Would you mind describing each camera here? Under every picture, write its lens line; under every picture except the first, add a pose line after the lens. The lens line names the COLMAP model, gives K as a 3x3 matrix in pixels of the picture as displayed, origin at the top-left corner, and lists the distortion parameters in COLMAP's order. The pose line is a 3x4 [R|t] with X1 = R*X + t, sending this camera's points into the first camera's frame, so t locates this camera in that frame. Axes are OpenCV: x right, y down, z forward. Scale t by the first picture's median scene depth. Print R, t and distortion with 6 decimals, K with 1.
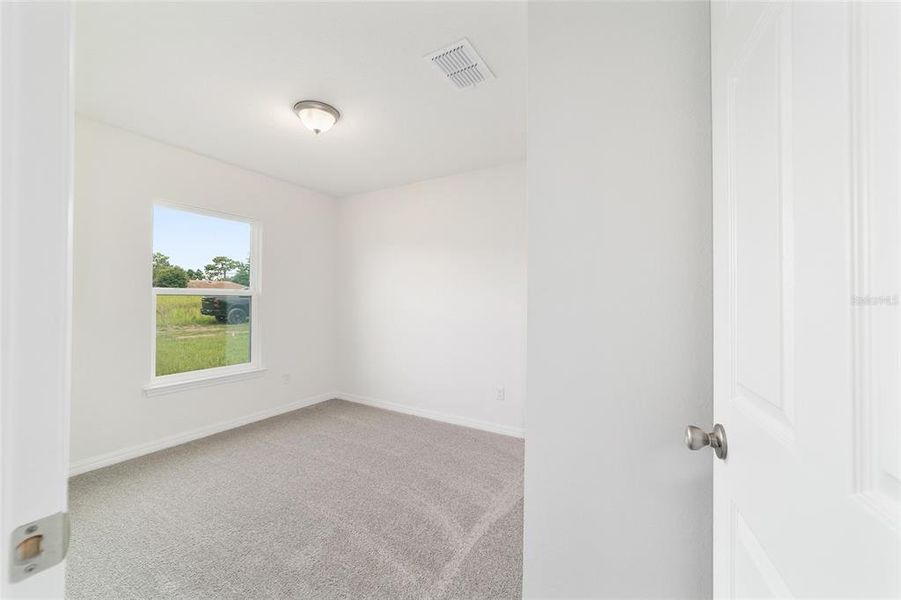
lens RADIAL K [[343.3, 0, 446.1], [0, 343.3, 302.3], [0, 0, 1]] dist [-0.007757, 0.001115]
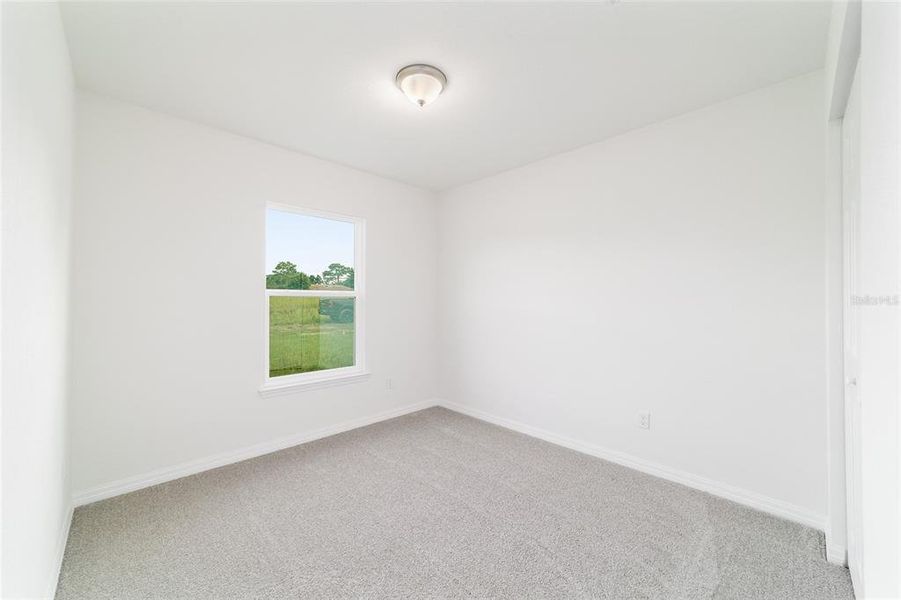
lens RADIAL K [[343.3, 0, 446.4], [0, 343.3, 301.9], [0, 0, 1]] dist [-0.007757, 0.001115]
pose [[0.964199, -0.005103, -0.265130, -0.077717], [0.004561, 0.999986, -0.002663, -0.000811], [0.265140, 0.001359, 0.964209, 0.159650]]
